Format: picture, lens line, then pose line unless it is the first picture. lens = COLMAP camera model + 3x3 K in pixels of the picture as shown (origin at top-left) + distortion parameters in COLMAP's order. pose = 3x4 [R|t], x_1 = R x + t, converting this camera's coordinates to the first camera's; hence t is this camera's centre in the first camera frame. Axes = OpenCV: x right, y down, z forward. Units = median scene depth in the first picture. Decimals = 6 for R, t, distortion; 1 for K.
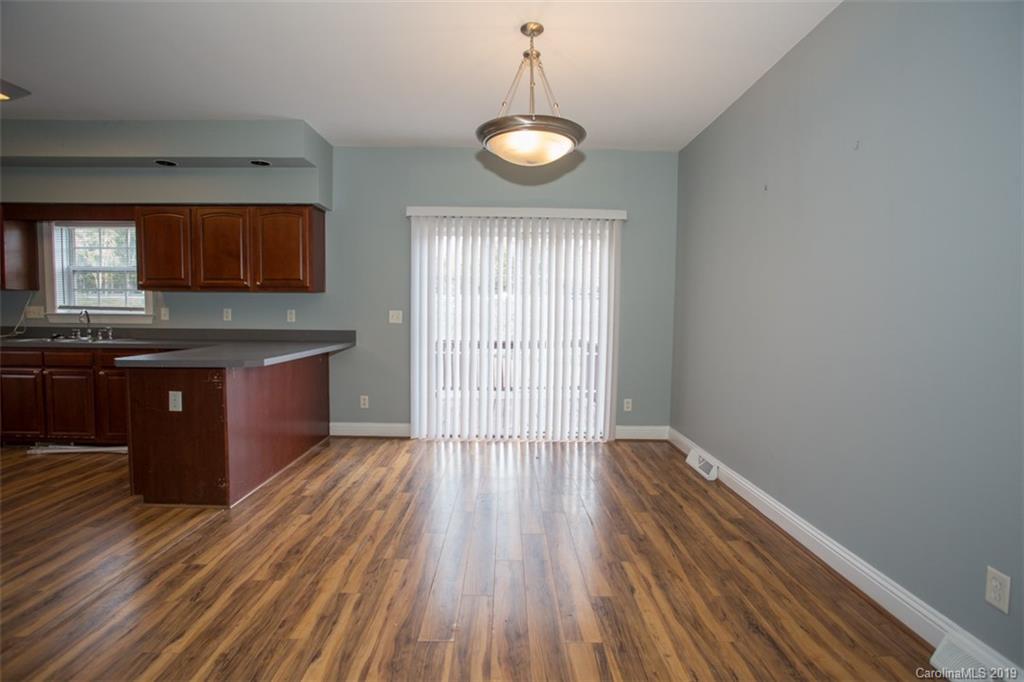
lens RADIAL K [[496.4, 0, 512.0], [0, 496.4, 341.0], [0, 0, 1]] dist [-0.077315, 0.032088]
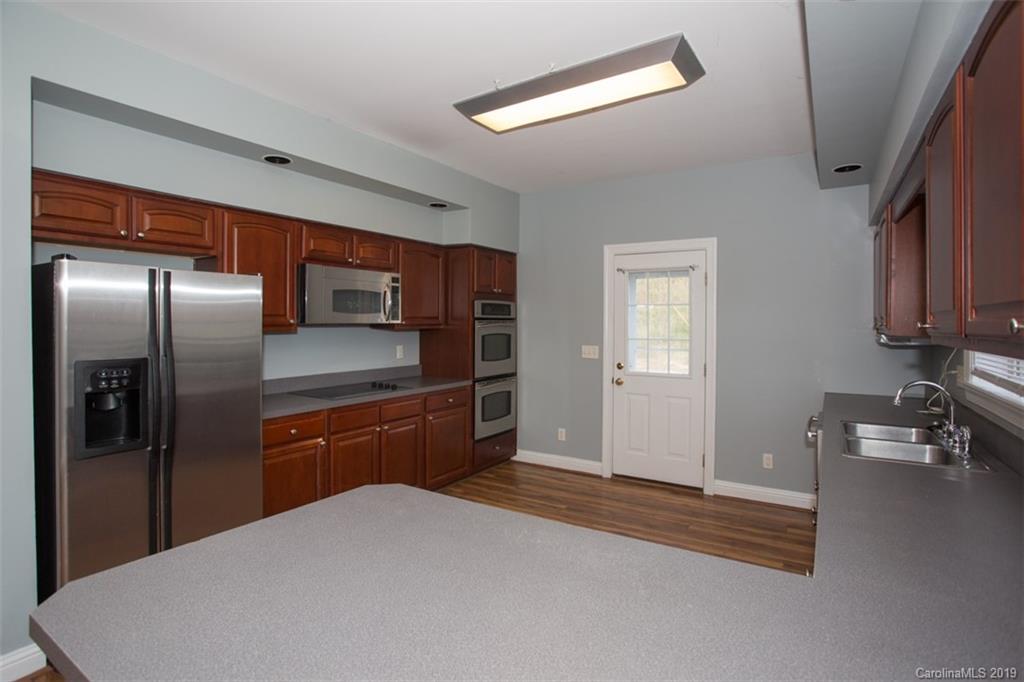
lens RADIAL K [[503.3, 0, 512.6], [0, 503.3, 327.2], [0, 0, 1]] dist [-0.079277, 0.038763]
pose [[-0.561842, -0.003433, -0.827238, -0.285986], [-0.057619, 0.997725, 0.034993, -0.112791], [0.825236, 0.067325, -0.560761, 0.927026]]
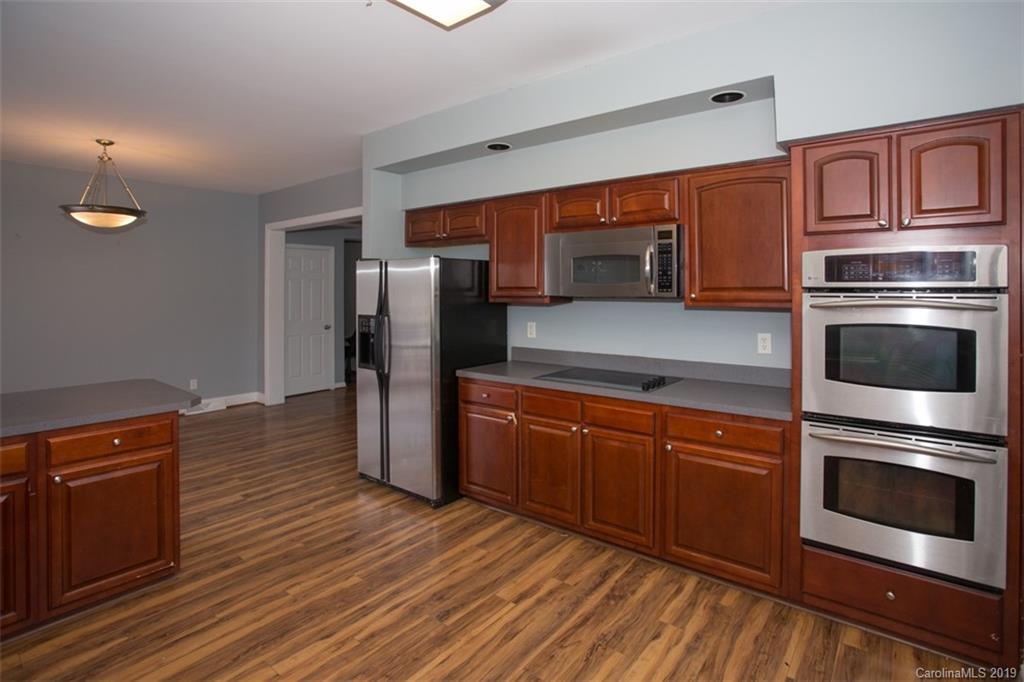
lens RADIAL K [[511.9, 0, 514.0], [0, 511.9, 285.8], [0, 0, 1]] dist [-0.047436, 0.000133]
pose [[-0.775194, -0.007750, 0.631676, -1.215789], [0.028288, 0.998496, 0.046965, -0.126006], [-0.631090, 0.054276, -0.773809, 0.855280]]
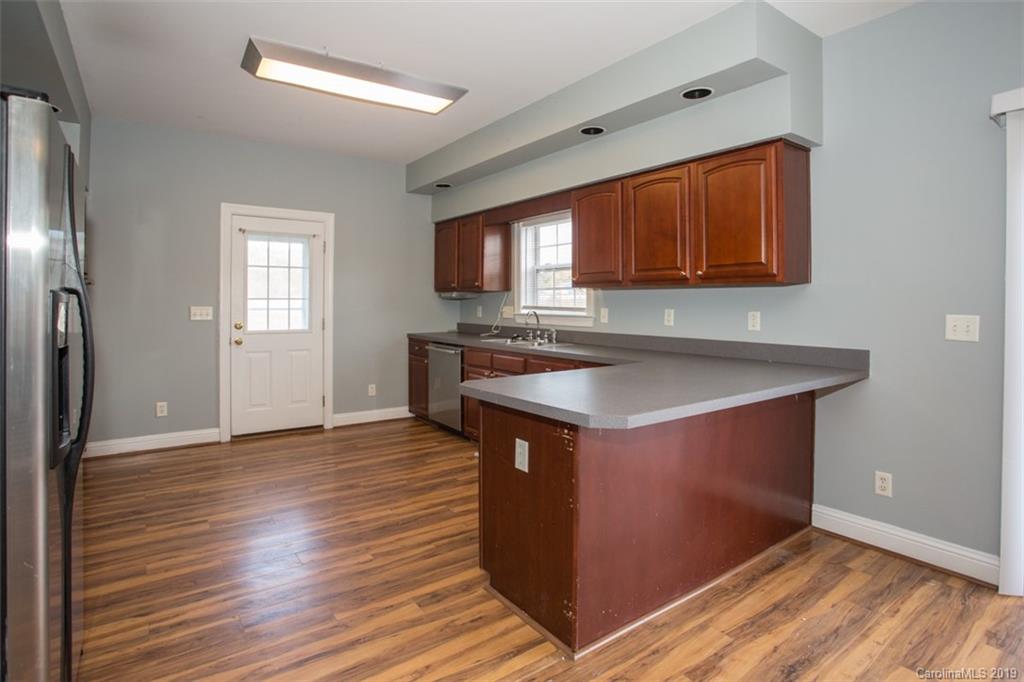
lens RADIAL K [[513.6, 0, 500.6], [0, 513.6, 303.7], [0, 0, 1]] dist [-0.056727, 0.020735]
pose [[0.553966, -0.007900, -0.832502, -0.086216], [-0.045784, 0.998153, -0.039938, -0.034691], [0.831280, 0.060239, 0.552581, 0.379500]]
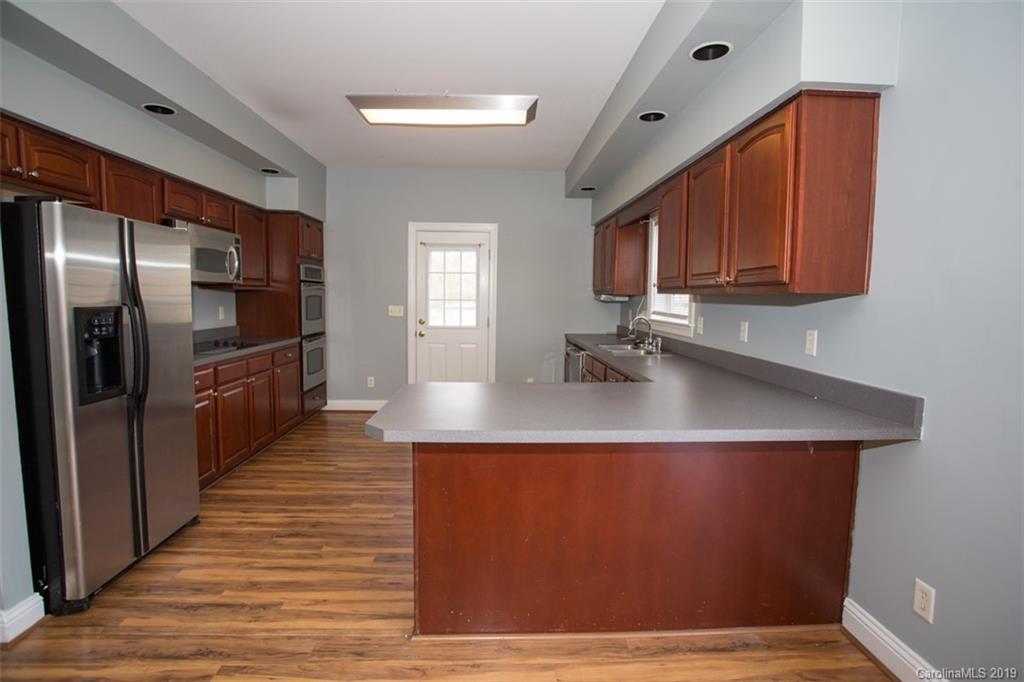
lens RADIAL K [[496.4, 0, 512.0], [0, 496.4, 341.0], [0, 0, 1]] dist [-0.077315, 0.032088]
pose [[0.013394, 0.079453, -0.996749, 0.019339], [-0.070688, 0.994419, 0.078317, -0.073821], [0.997409, 0.069409, 0.018936, 0.736292]]
